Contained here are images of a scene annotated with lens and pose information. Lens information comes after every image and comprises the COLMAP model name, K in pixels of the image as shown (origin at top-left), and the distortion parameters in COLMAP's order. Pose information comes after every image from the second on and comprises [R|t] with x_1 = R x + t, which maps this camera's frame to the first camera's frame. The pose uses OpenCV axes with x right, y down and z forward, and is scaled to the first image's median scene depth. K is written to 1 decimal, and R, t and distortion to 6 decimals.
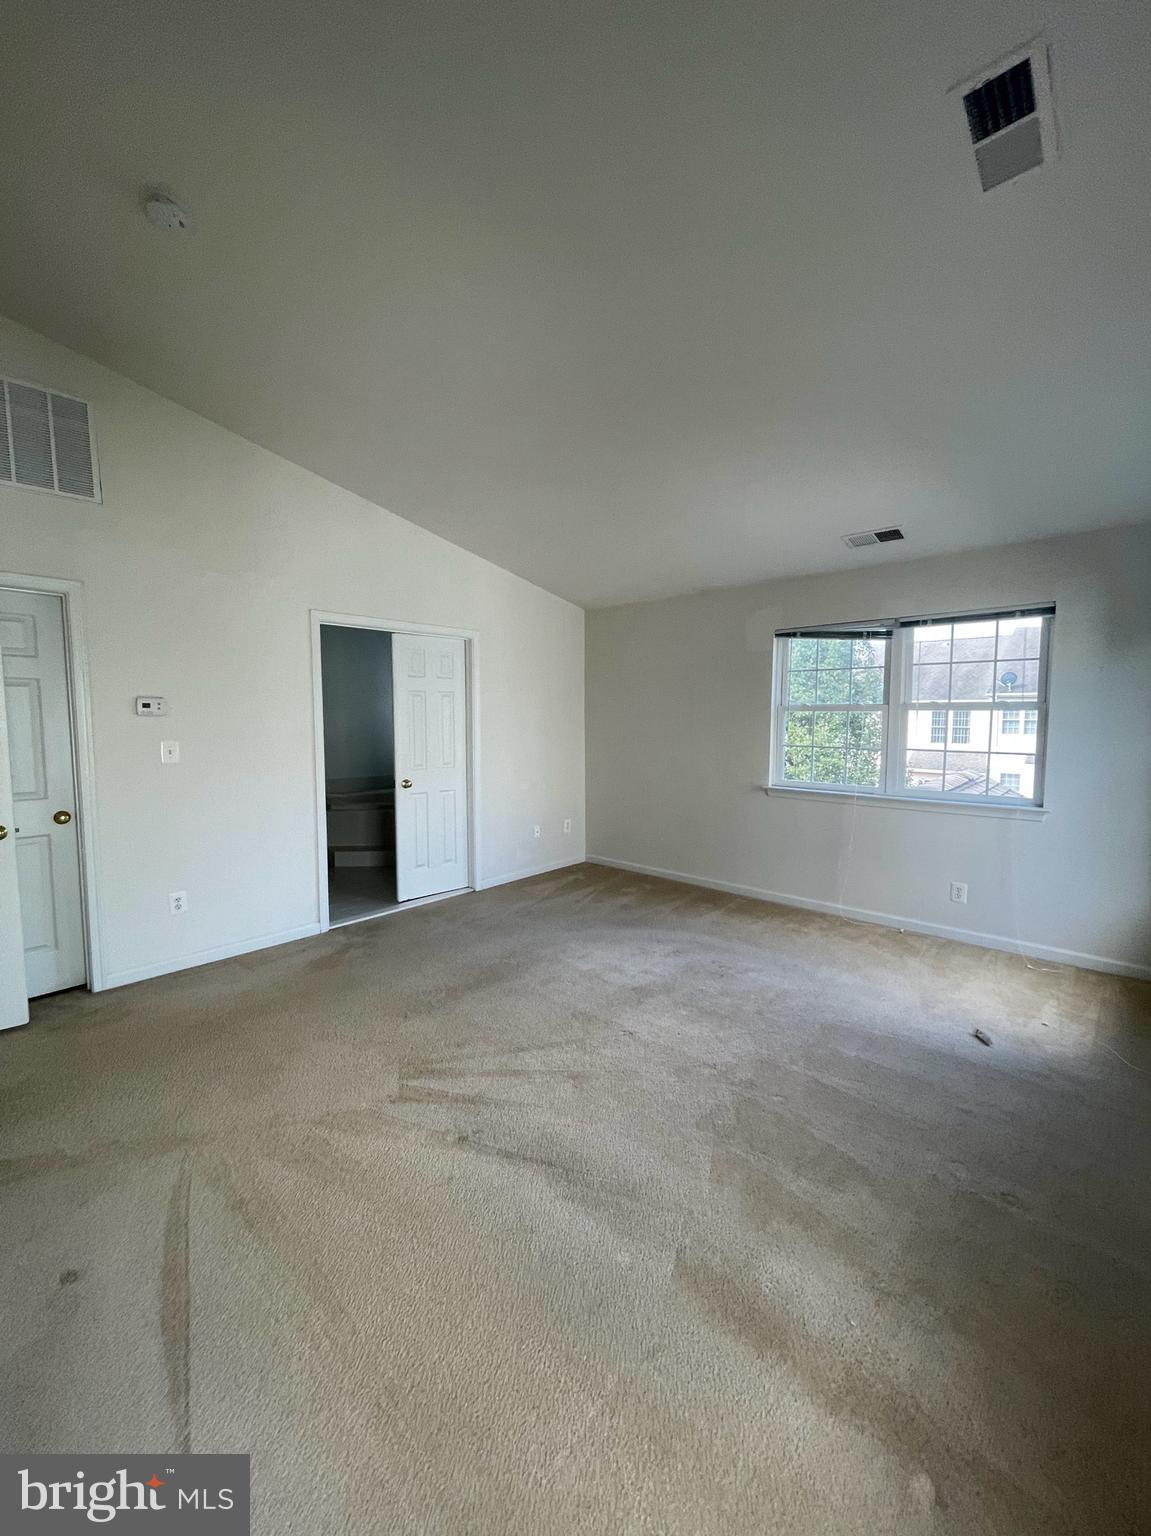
lens RADIAL K [[616.6, 0, 577.3], [0, 616.6, 764.4], [0, 0, 1]] dist [-0.000177, -0.000104]
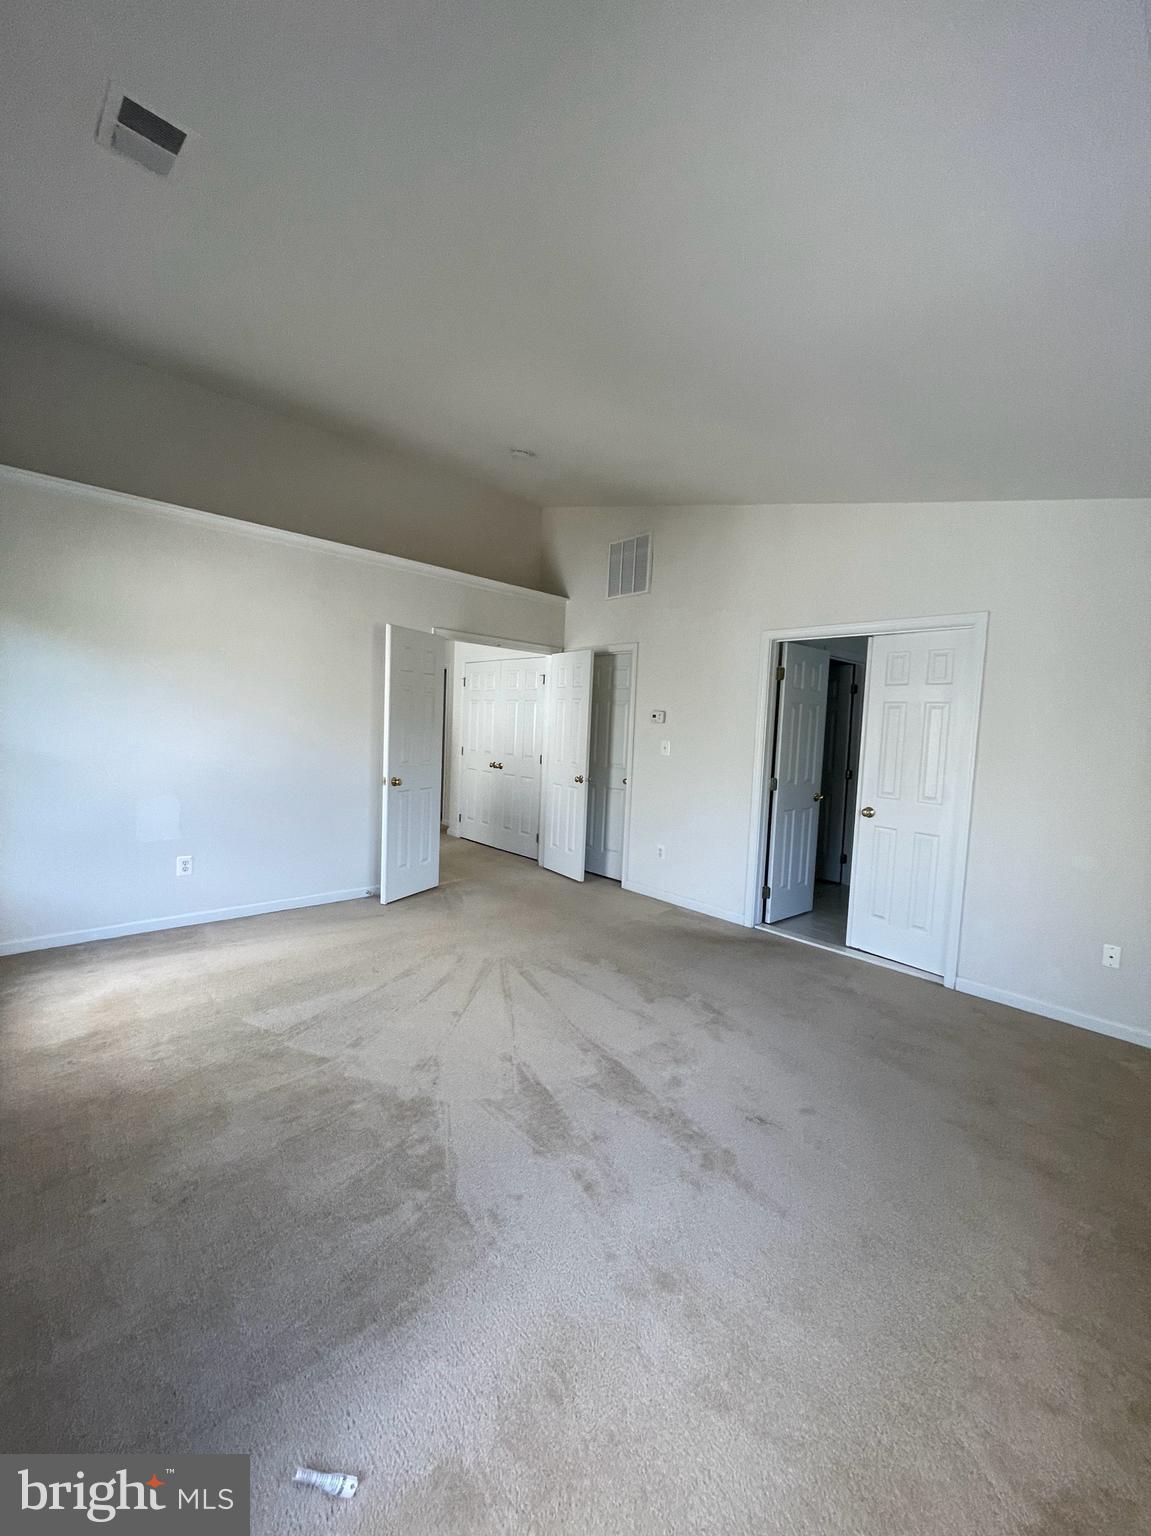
lens RADIAL K [[616.6, 0, 577.3], [0, 616.6, 764.4], [0, 0, 1]] dist [-0.000177, -0.000104]
pose [[-0.086782, 0.058637, -0.994500, 0.607036], [-0.127296, 0.989431, 0.069446, -0.042027], [0.988061, 0.132623, -0.078401, 0.677153]]
